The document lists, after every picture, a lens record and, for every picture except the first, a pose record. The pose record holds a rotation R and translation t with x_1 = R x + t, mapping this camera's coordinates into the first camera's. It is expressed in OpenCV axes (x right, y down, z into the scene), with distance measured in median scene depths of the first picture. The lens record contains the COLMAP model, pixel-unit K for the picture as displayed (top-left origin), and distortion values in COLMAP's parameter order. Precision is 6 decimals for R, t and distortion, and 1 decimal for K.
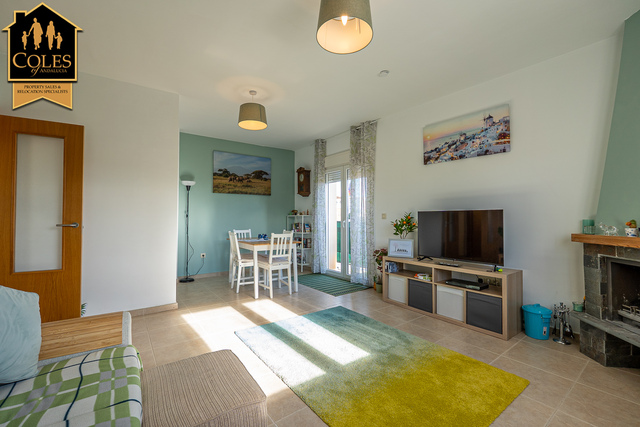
lens RADIAL K [[274.7, 0, 321.2], [0, 274.7, 212.2], [0, 0, 1]] dist [-0.000831, -0.000039]
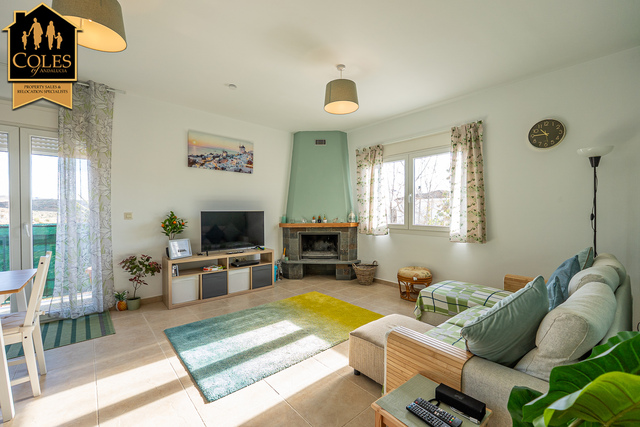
lens RADIAL K [[274.7, 0, 321.2], [0, 274.7, 213.2], [0, 0, 1]] dist [-0.000831, -0.000039]
pose [[-0.095598, -0.016544, 0.995282, -0.859132], [-0.022310, 0.999646, 0.014473, -0.024661], [-0.995170, -0.020821, -0.095934, 0.703360]]
